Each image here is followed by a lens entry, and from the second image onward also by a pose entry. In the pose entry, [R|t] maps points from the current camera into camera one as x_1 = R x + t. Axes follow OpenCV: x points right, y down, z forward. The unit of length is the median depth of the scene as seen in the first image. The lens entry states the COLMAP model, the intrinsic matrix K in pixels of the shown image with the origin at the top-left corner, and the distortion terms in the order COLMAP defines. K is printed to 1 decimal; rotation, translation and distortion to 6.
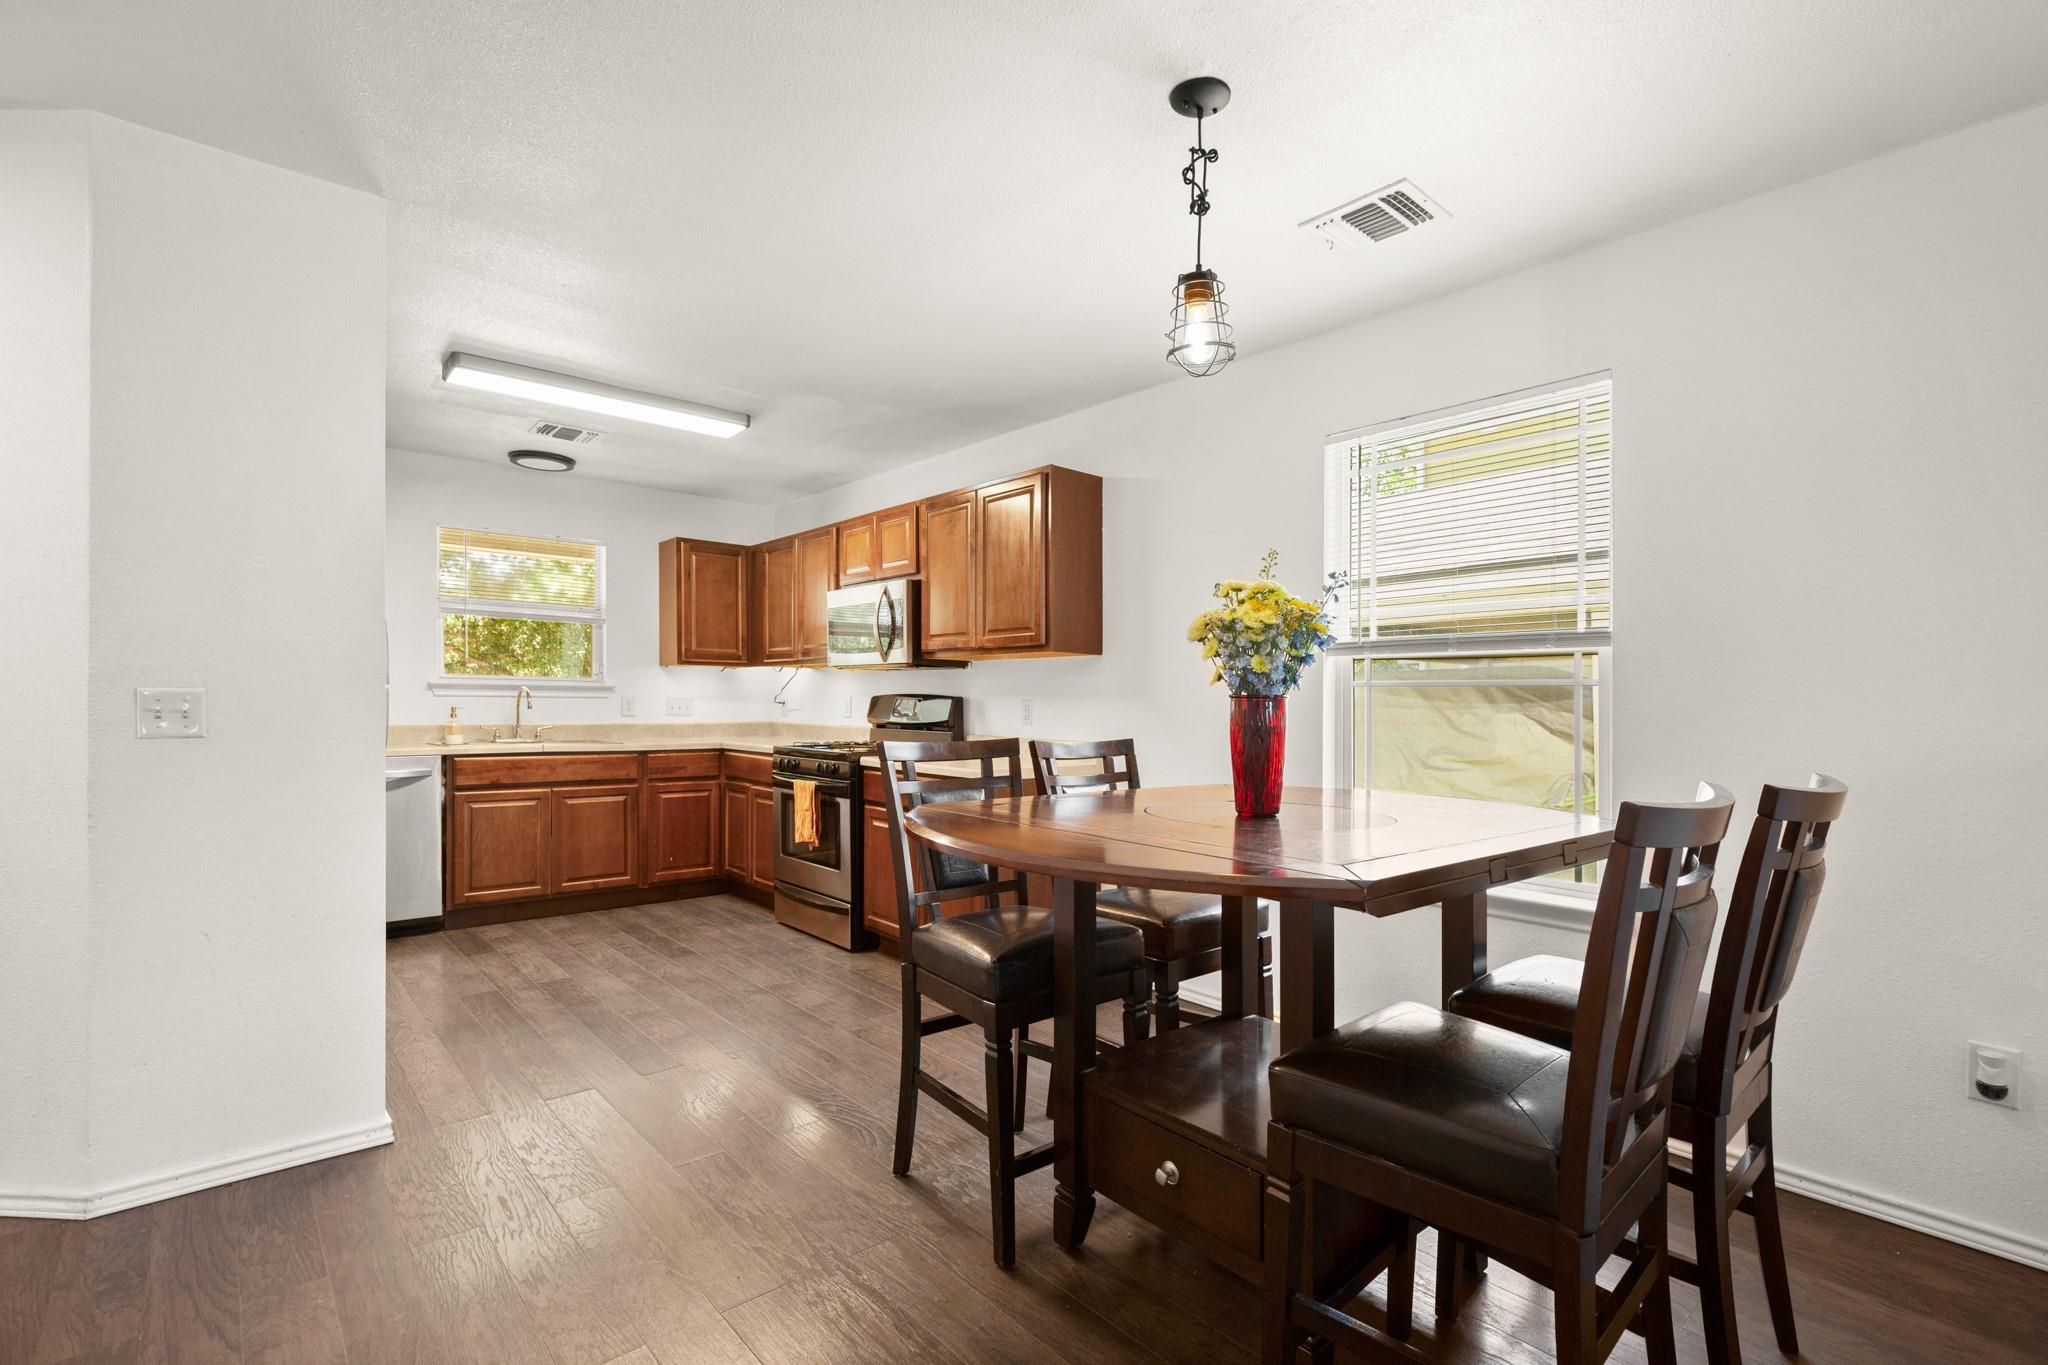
lens RADIAL K [[924.6, 0, 1042.1], [0, 924.6, 702.1], [0, 0, 1]] dist [0.001346, 0.000058]
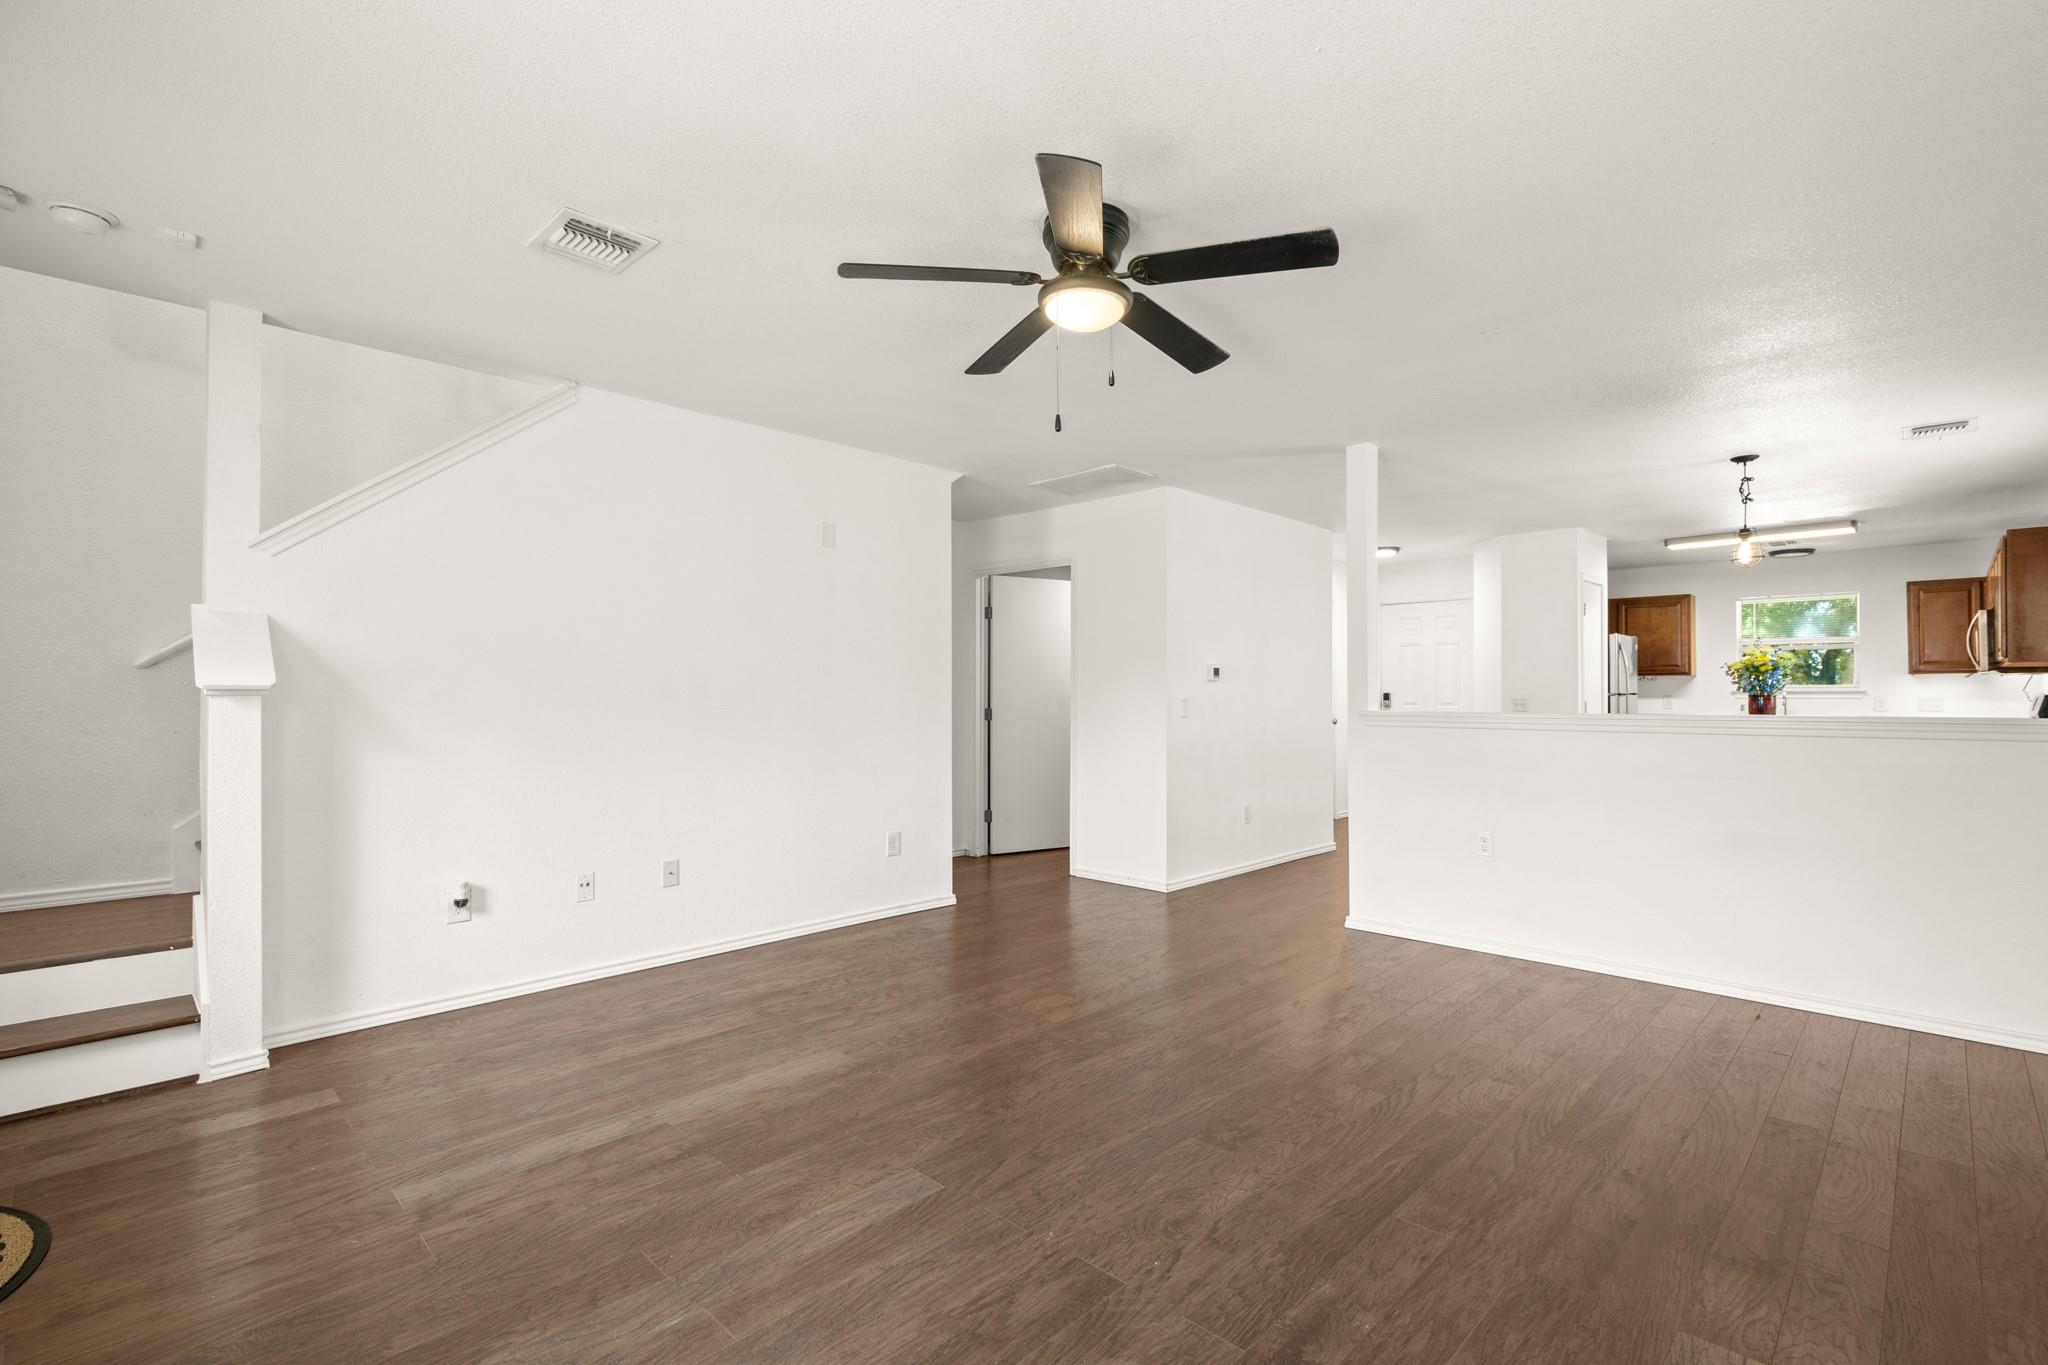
lens RADIAL K [[924.6, 0, 1042.1], [0, 924.6, 702.1], [0, 0, 1]] dist [0.001346, 0.000058]
pose [[0.069500, -0.004945, -0.997570, 1.010537], [-0.000235, 0.999988, -0.004973, 0.009762], [0.997582, 0.000580, 0.069498, -0.430287]]
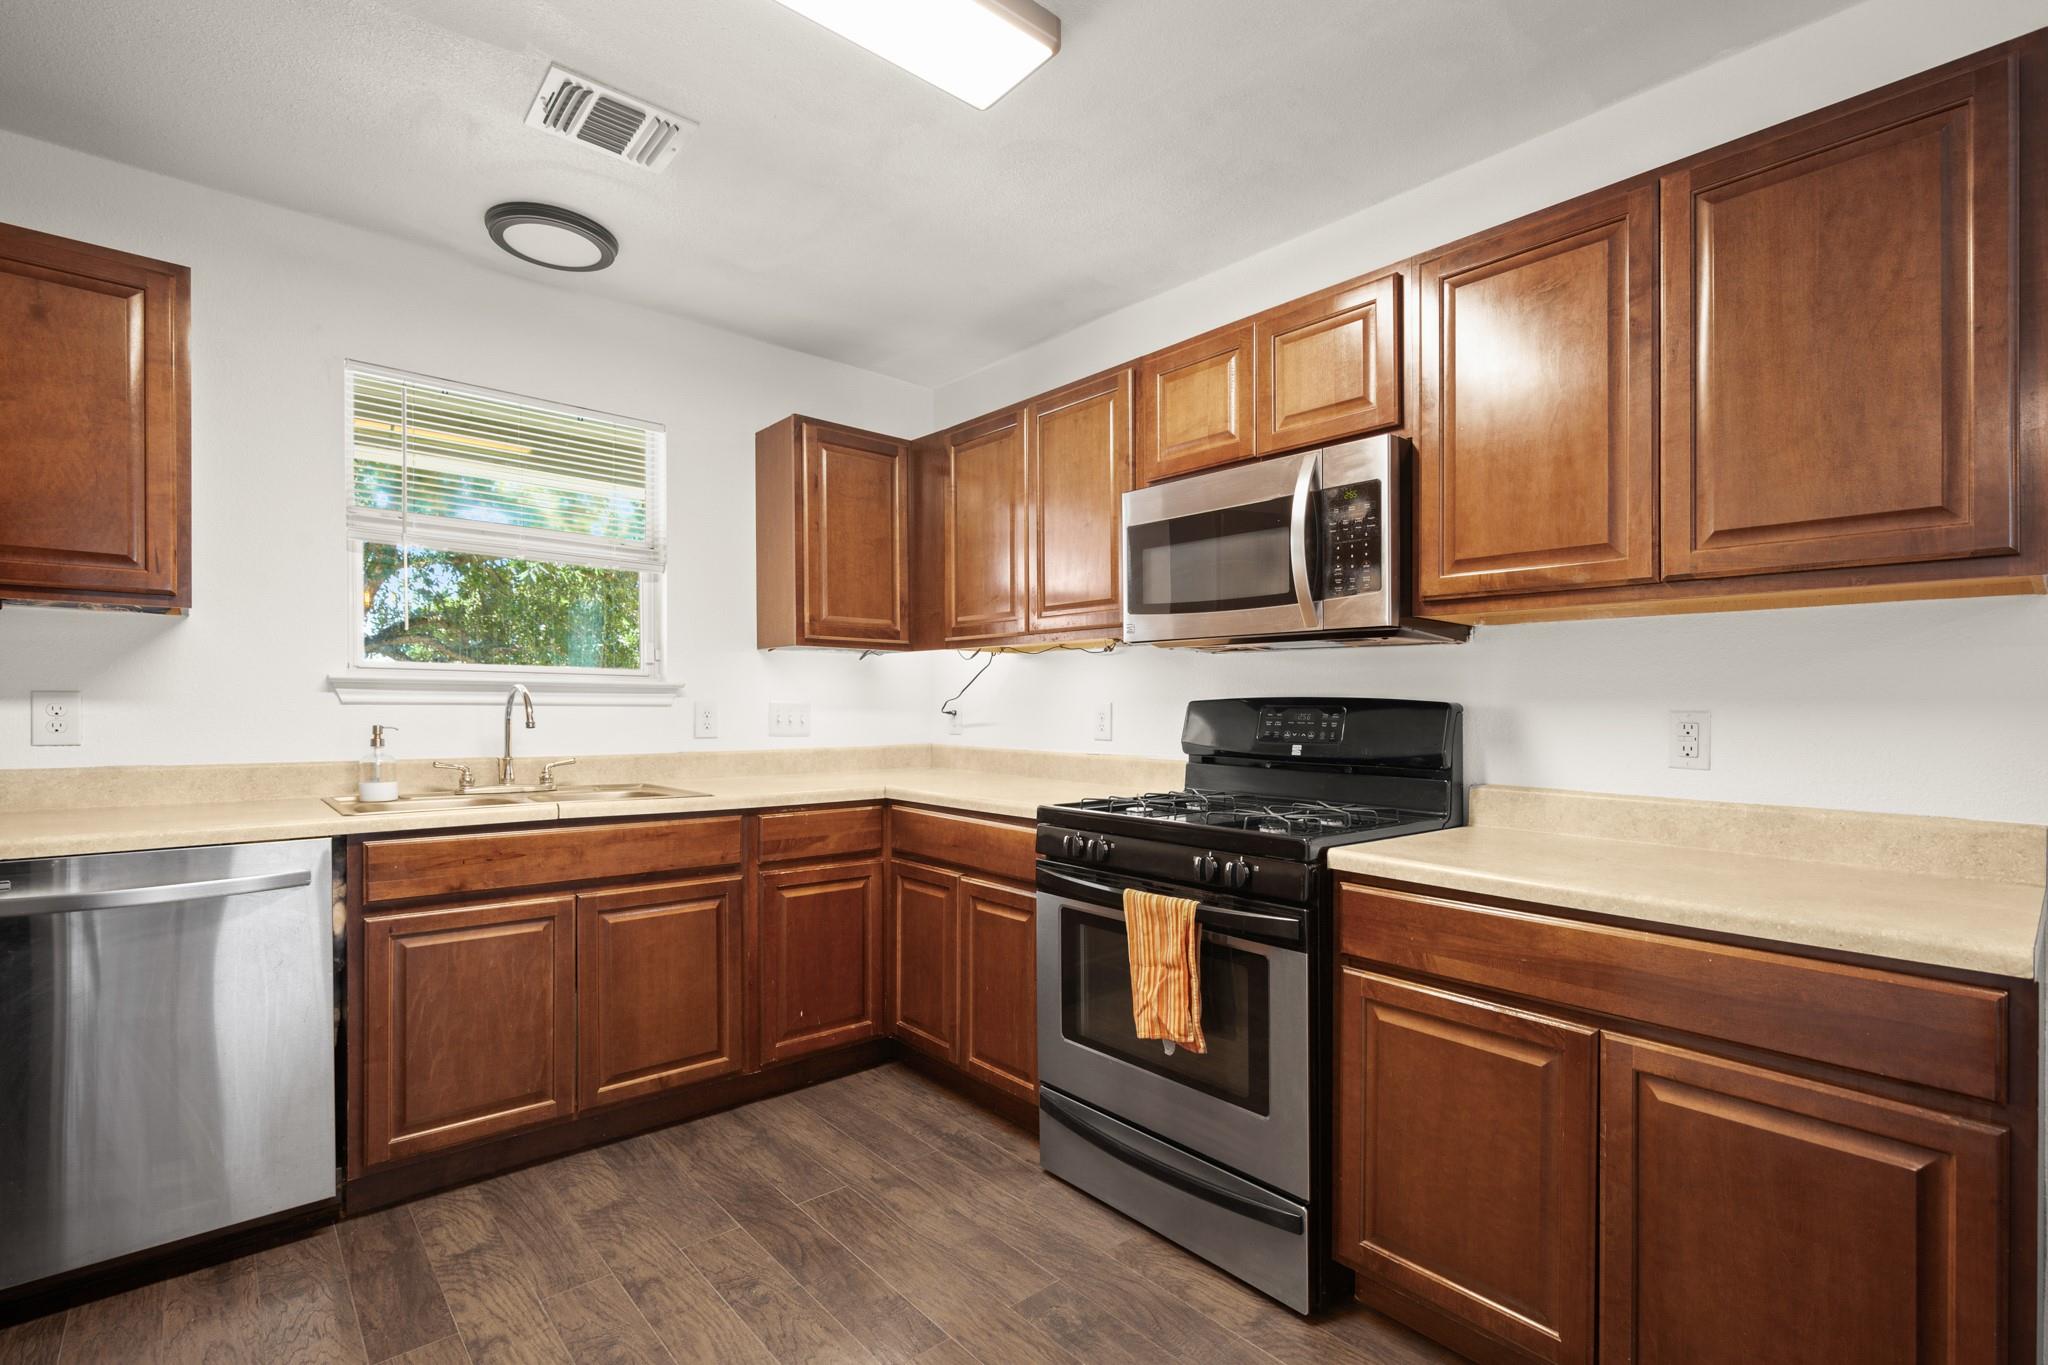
lens RADIAL K [[931.3, 0, 1046.2], [0, 931.3, 708.5], [0, 0, 1]] dist [-0.000642, -0.000218]
pose [[0.999997, -0.002309, -0.000688, -0.279322], [0.002311, 0.999994, 0.002571, -0.004416], [0.000683, -0.002572, 0.999996, 0.504994]]
